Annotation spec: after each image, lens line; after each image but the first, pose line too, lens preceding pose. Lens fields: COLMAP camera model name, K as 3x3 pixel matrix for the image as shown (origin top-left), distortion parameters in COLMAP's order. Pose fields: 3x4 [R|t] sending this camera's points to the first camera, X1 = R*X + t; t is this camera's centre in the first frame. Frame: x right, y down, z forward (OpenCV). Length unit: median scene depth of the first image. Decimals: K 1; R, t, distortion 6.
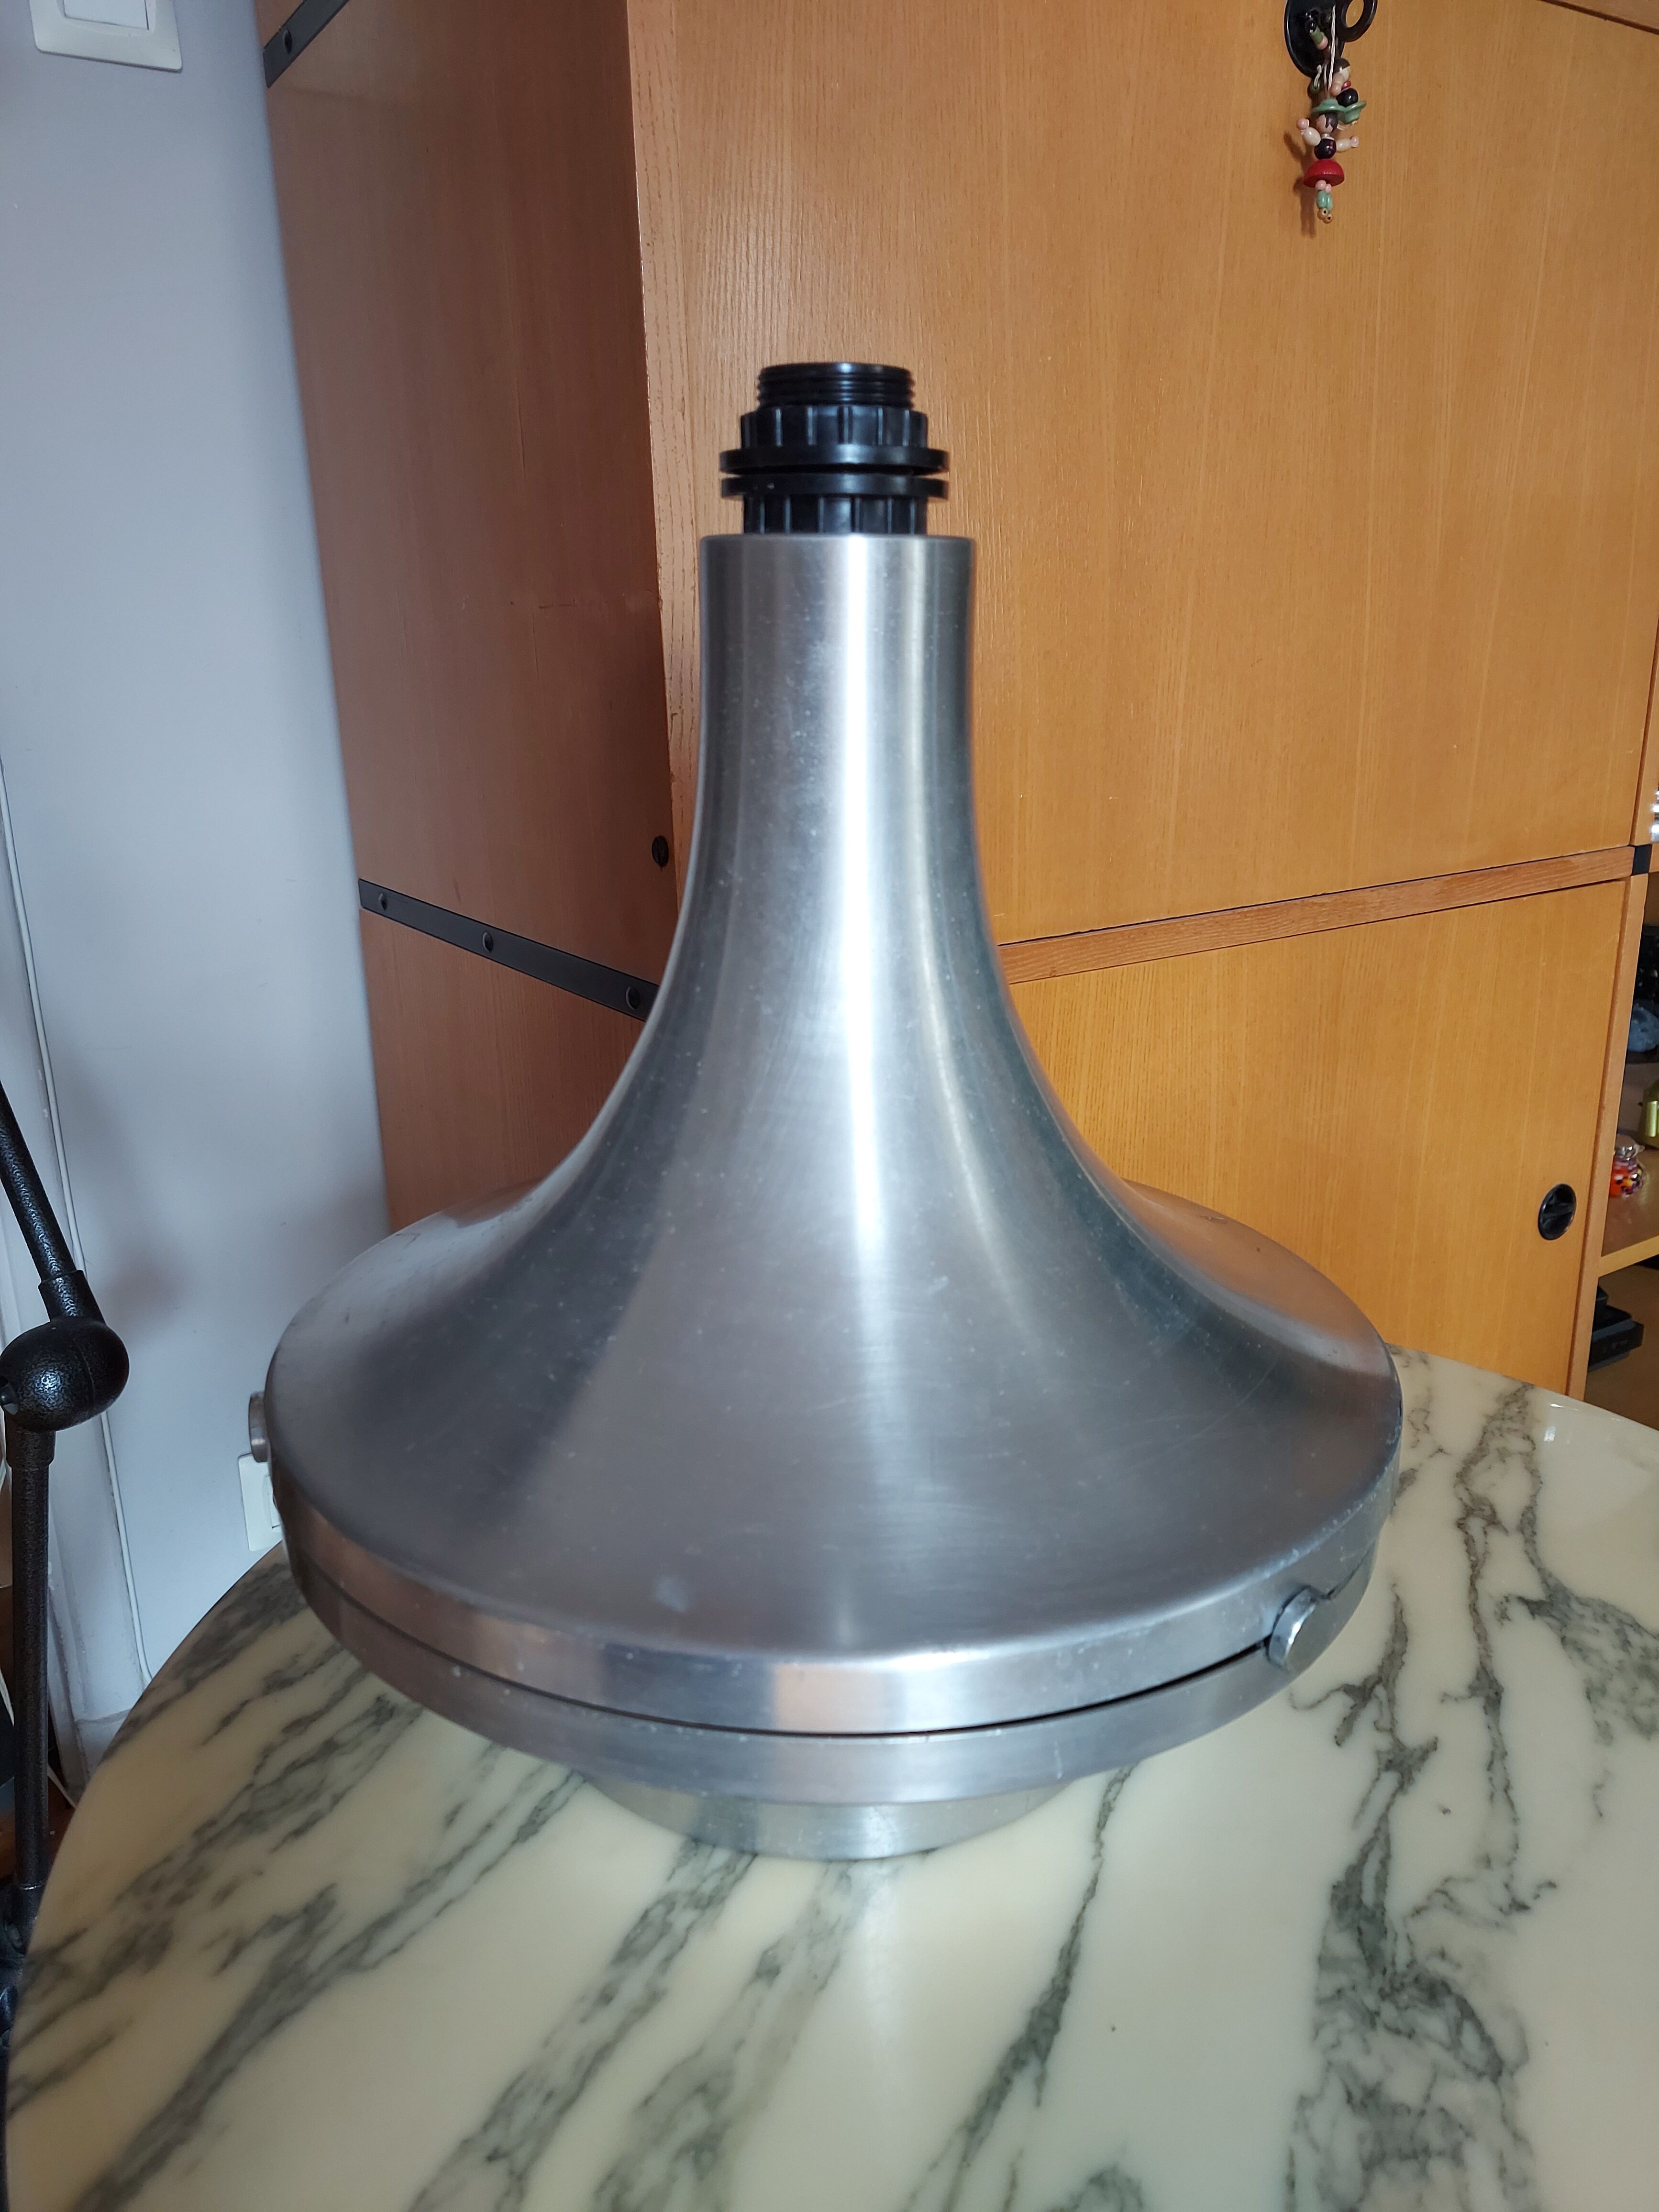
lens RADIAL K [[1547.5, 0, 819.5], [0, 1547.5, 1101.6], [0, 0, 1]] dist [-0.002171, -0.008981]
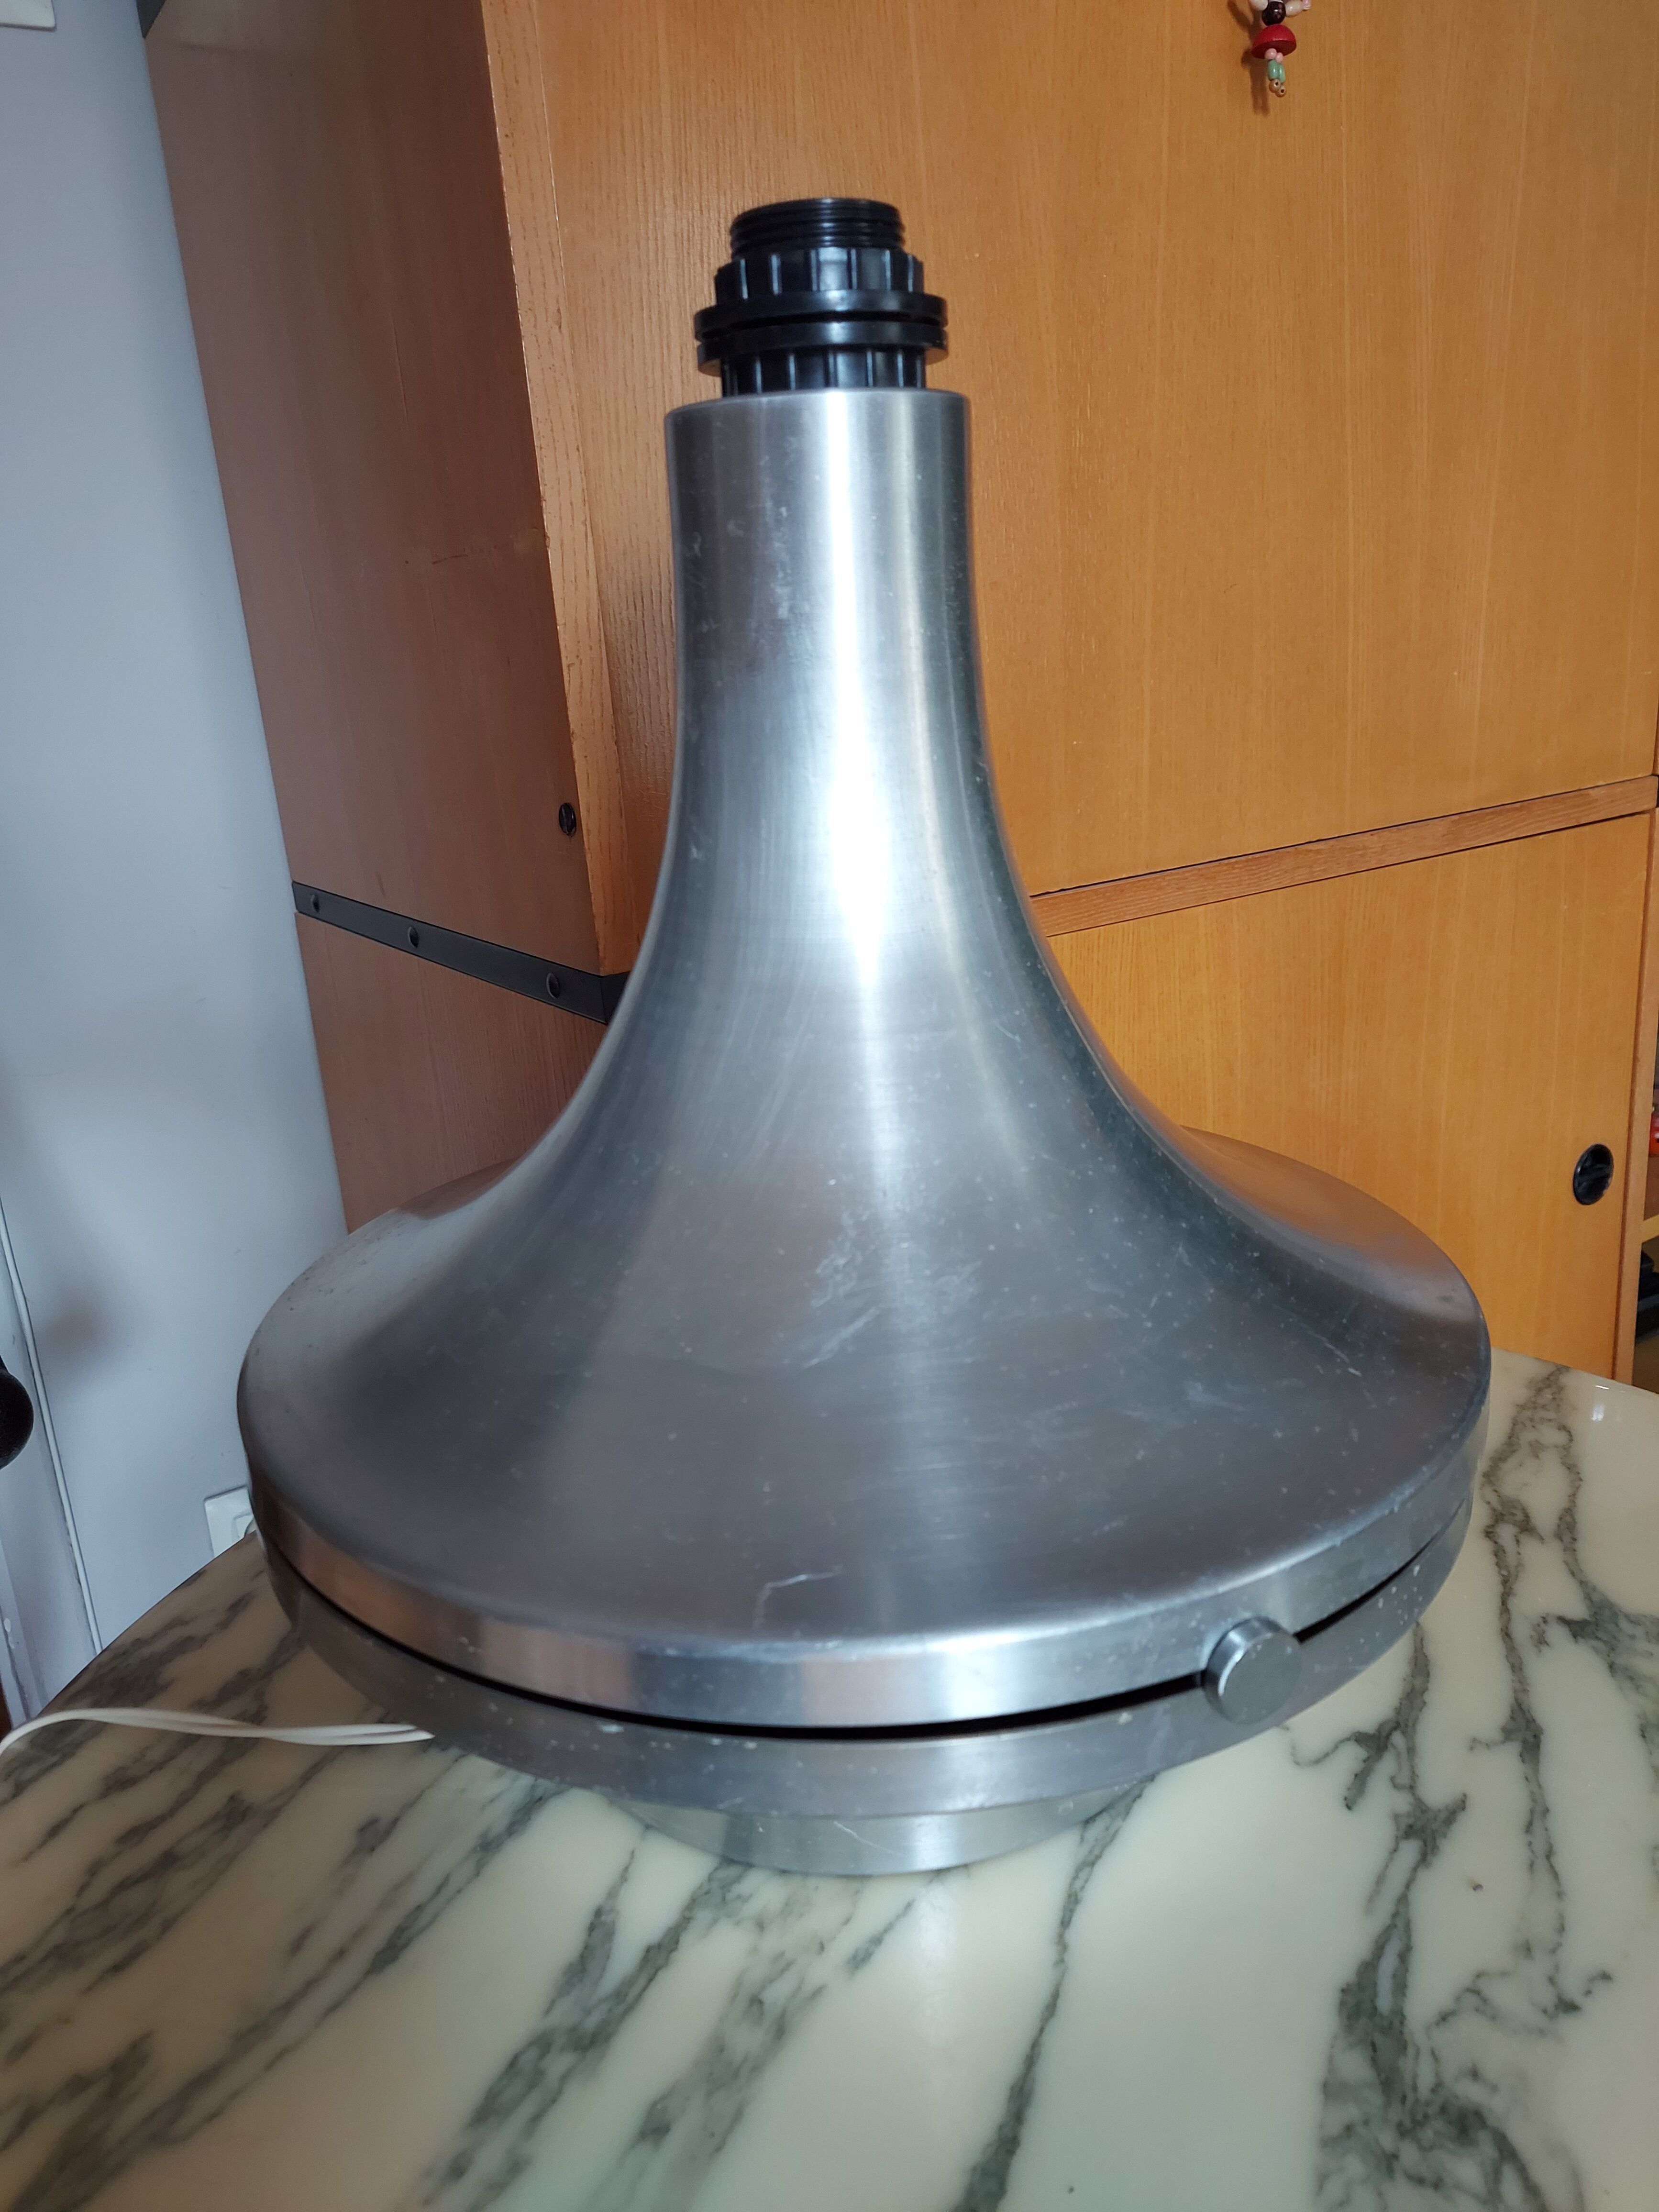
lens RADIAL K [[1554.1, 0, 829.5], [0, 1554.1, 1106.0], [0, 0, 1]] dist [0.005012, -0.023659]
pose [[0.998722, -0.048564, -0.013996, 0.078839], [0.048586, 0.998818, 0.001220, 0.015998], [0.013920, -0.001898, 0.999901, 0.139744]]
